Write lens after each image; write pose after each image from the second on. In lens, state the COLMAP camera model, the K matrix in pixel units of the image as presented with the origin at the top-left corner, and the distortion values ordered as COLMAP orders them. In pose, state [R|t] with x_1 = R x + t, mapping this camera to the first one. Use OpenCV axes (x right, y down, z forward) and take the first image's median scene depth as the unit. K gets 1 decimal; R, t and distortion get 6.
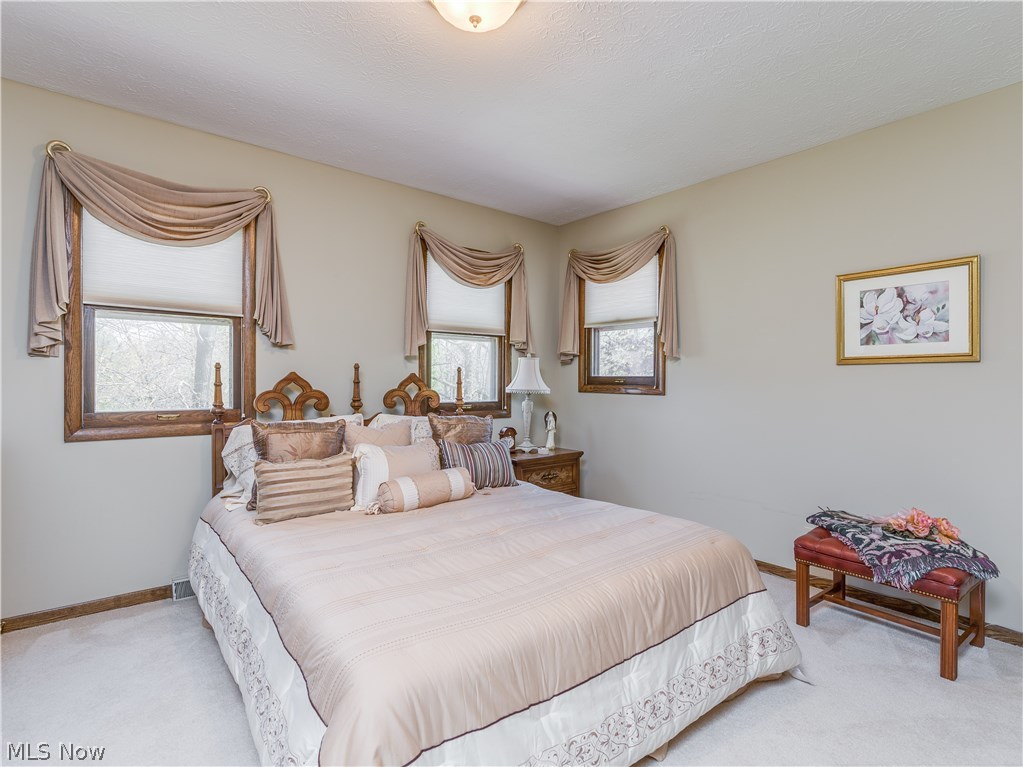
lens RADIAL K [[499.0, 0, 511.5], [0, 499.0, 383.5], [0, 0, 1]] dist [-0.000958, -0.000071]
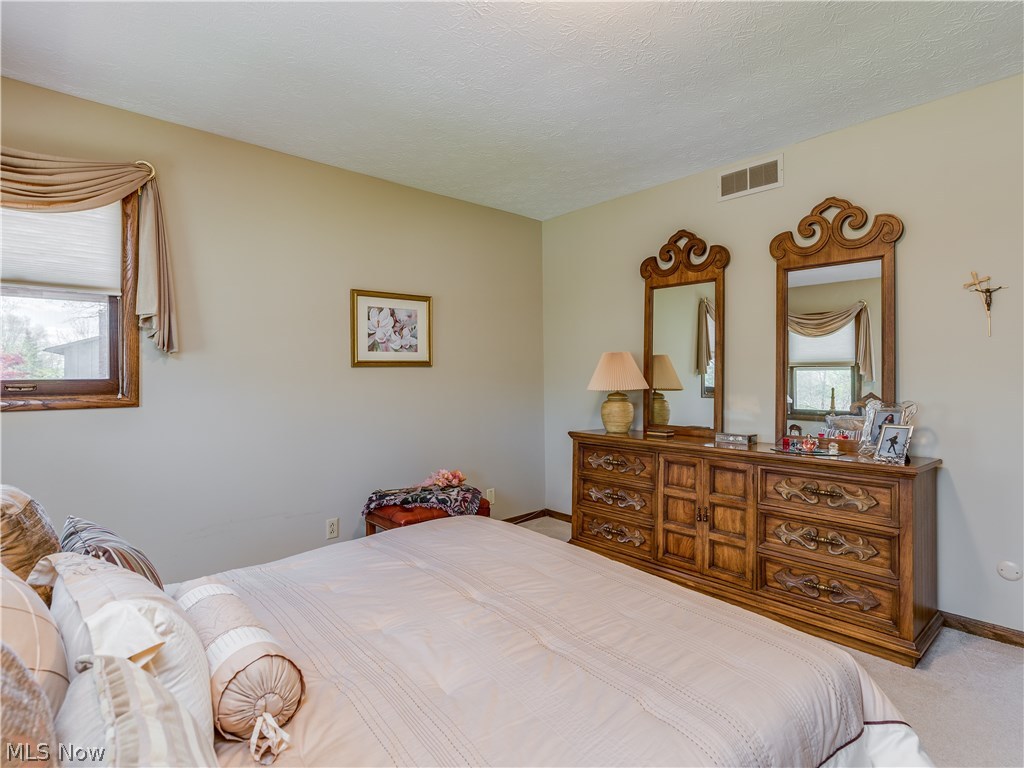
lens RADIAL K [[529.3, 0, 500.9], [0, 529.3, 388.3], [0, 0, 1]] dist [0.000512, 0.000003]
pose [[-0.019029, -0.042969, 0.998895, -0.691390], [0.010654, 0.999011, 0.043177, -0.044537], [-0.999762, 0.011464, -0.018553, 0.813392]]
